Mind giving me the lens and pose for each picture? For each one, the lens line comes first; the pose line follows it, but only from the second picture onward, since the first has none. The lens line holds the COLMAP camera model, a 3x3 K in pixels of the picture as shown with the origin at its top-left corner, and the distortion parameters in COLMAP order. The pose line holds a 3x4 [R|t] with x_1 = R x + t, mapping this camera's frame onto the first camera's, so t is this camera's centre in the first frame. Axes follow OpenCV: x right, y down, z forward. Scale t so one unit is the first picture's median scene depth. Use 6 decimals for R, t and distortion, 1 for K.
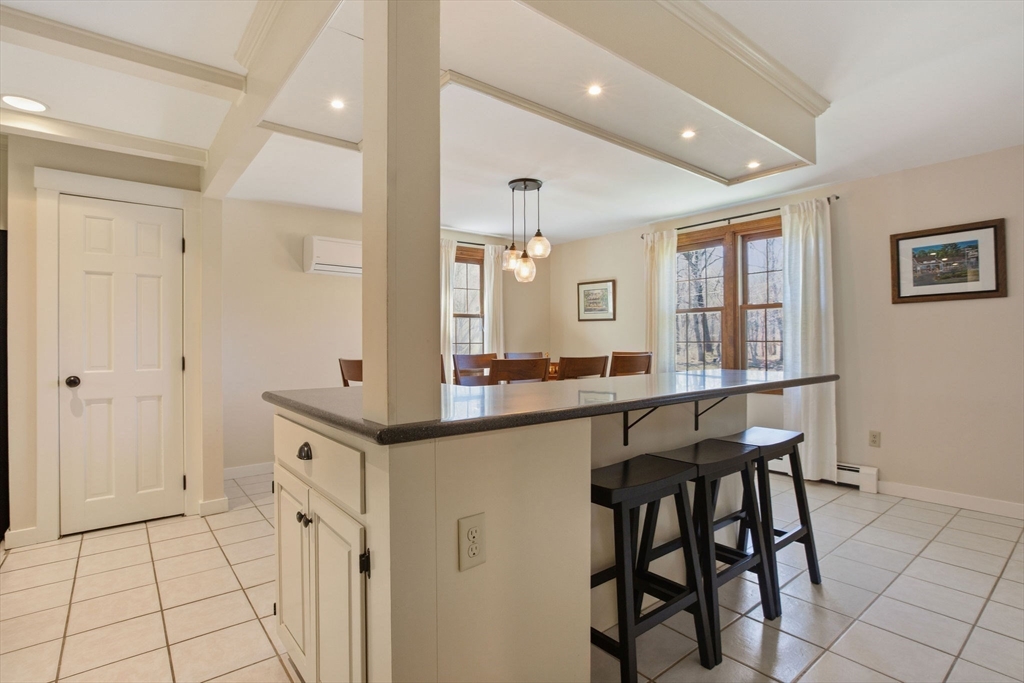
lens RADIAL K [[497.0, 0, 512.0], [0, 497.0, 341.5], [0, 0, 1]] dist [-0.018423, 0.000739]
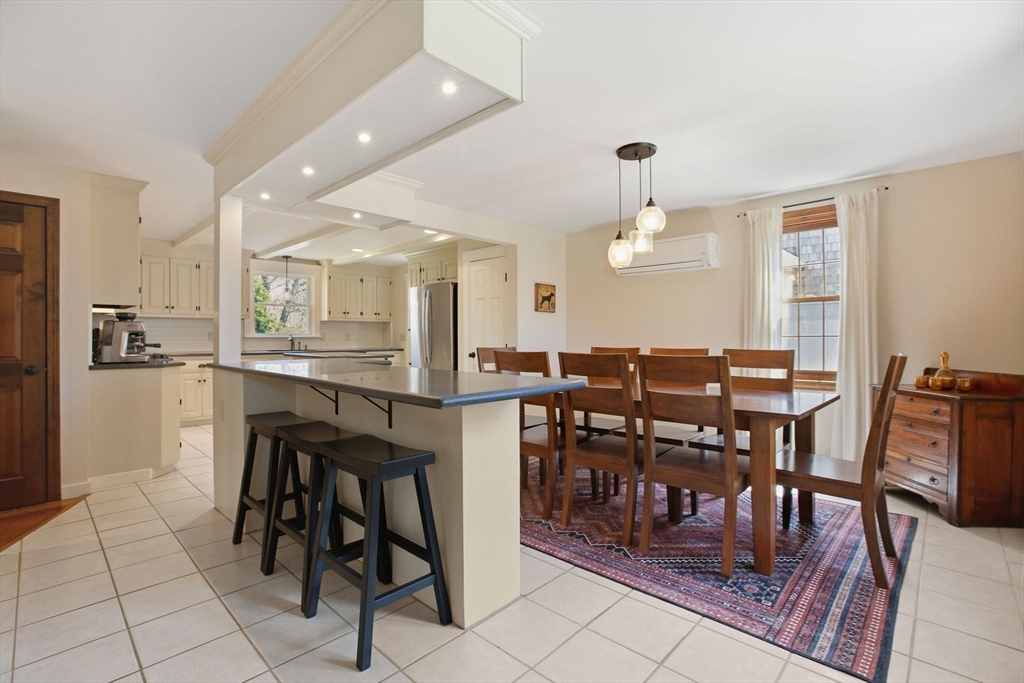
lens RADIAL K [[478.8, 0, 501.3], [0, 478.8, 333.4], [0, 0, 1]] dist [-0.064063, 0.017839]
pose [[0.122846, -0.000487, -0.992426, 0.843367], [0.004174, 0.999991, 0.000026, -0.004130], [0.992417, -0.004145, 0.122847, 0.696909]]
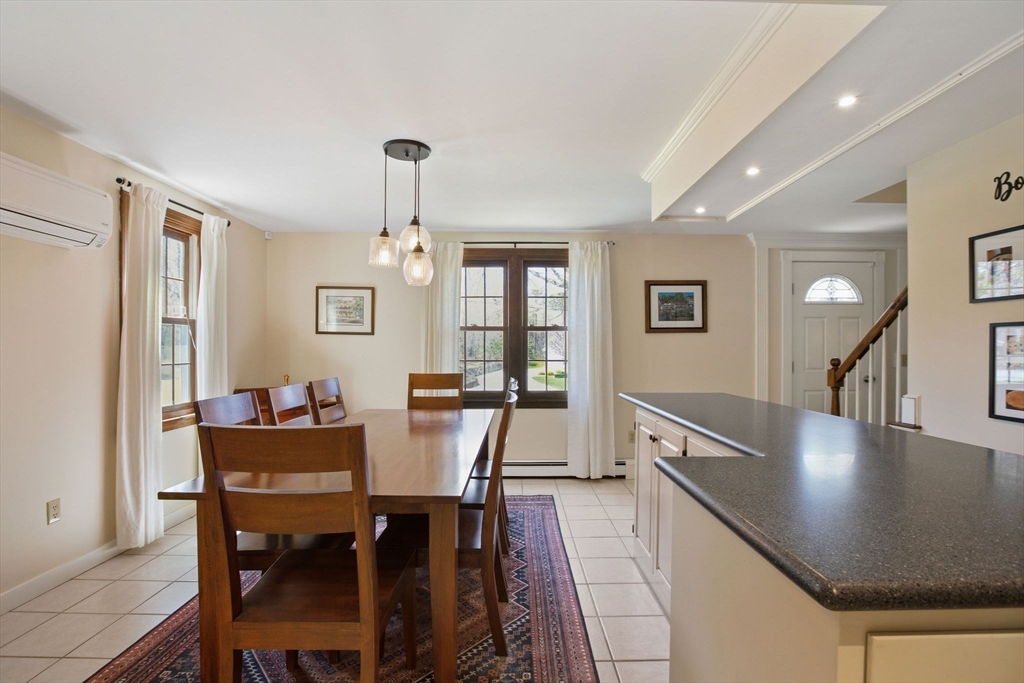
lens RADIAL K [[476.0, 0, 510.3], [0, 476.0, 350.2], [0, 0, 1]] dist [-0.056049, 0.000066]
pose [[0.625886, 0.002733, 0.779910, -0.428928], [-0.006364, 0.999978, 0.001603, -0.028797], [-0.779889, -0.005967, 0.625890, 0.471188]]
